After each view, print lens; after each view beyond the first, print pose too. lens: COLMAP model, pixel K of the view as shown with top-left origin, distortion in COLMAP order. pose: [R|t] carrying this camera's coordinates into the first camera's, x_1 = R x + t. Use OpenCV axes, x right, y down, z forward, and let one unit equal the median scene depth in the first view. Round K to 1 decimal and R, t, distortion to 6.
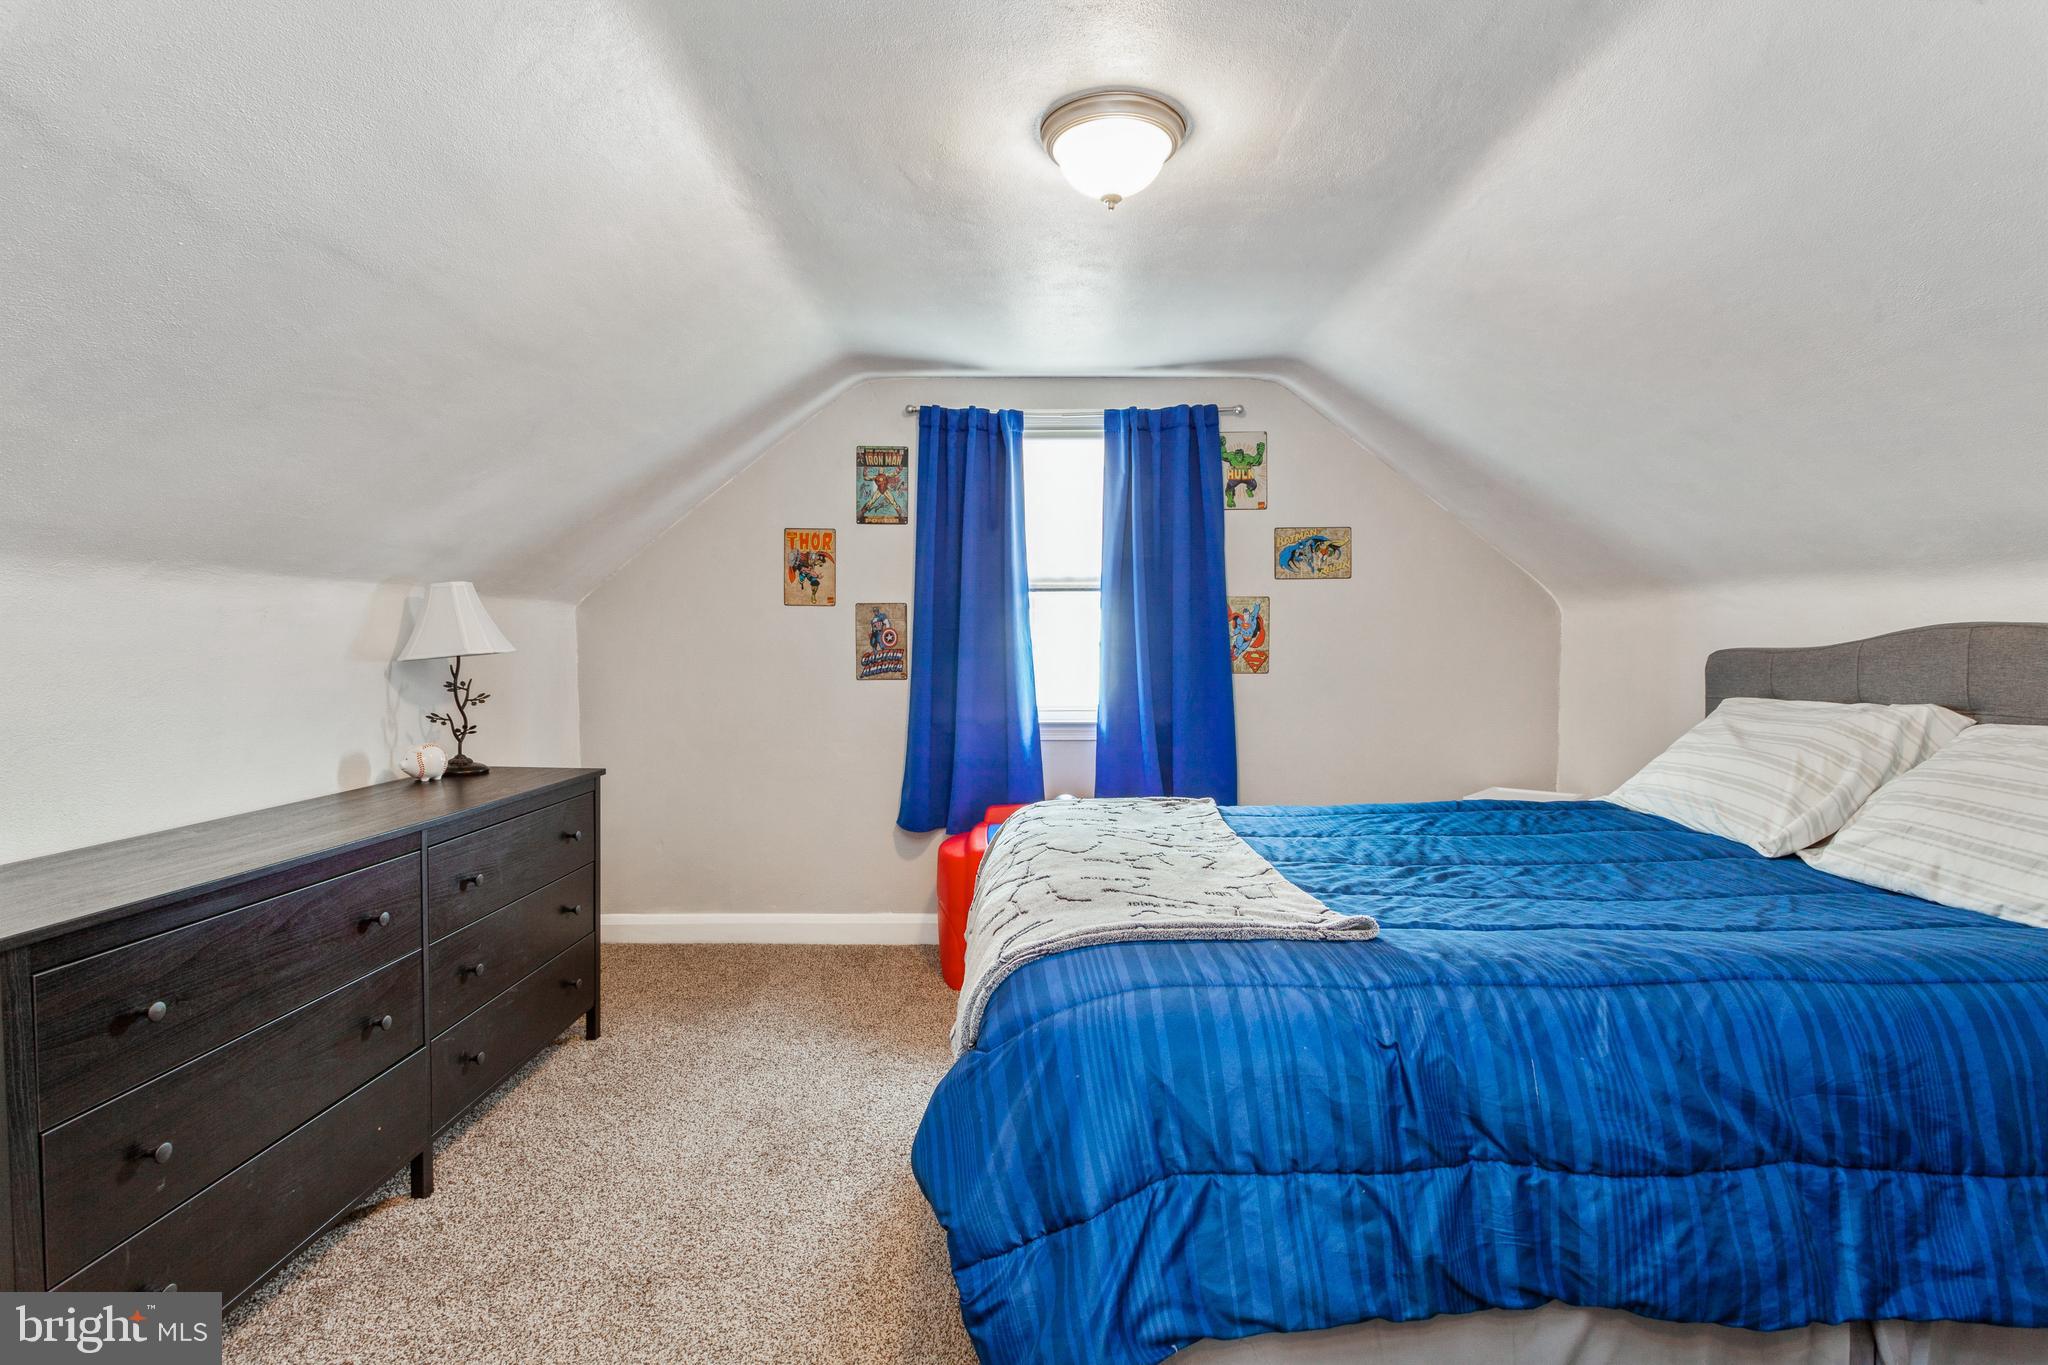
lens RADIAL K [[1016.4, 0, 1029.8], [0, 1016.4, 651.6], [0, 0, 1]] dist [-0.003001, 0.000654]
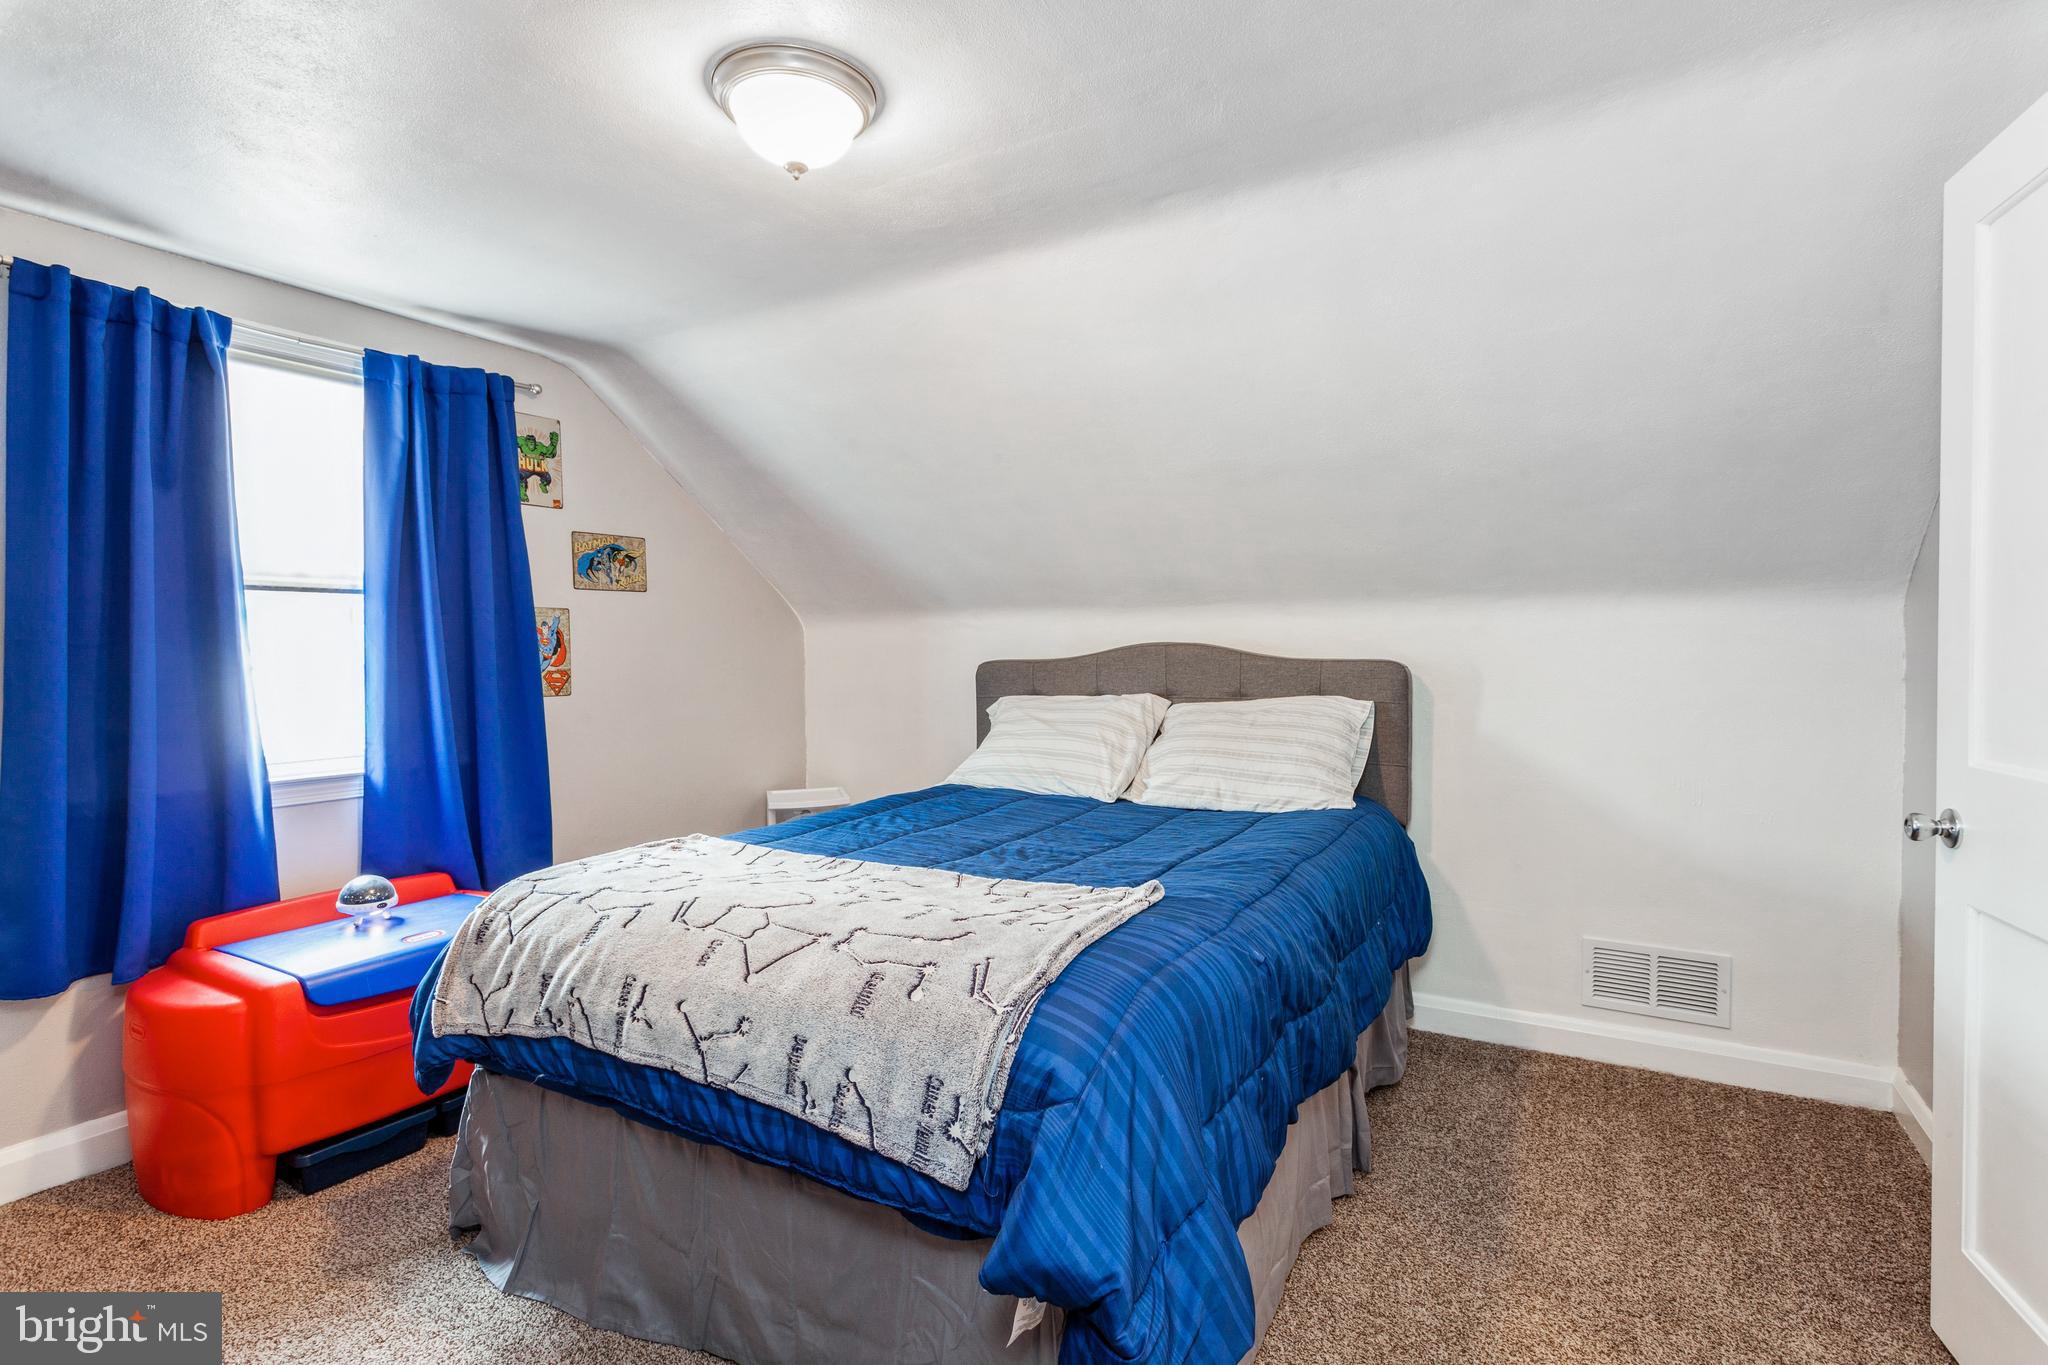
lens RADIAL K [[1016.4, 0, 1029.8], [0, 1016.4, 651.6], [0, 0, 1]] dist [-0.003001, 0.000654]
pose [[0.477950, -0.006275, 0.878364, -0.348605], [0.017752, 0.999839, -0.002516, -0.007340], [-0.878207, 0.016795, 0.477985, 0.227734]]
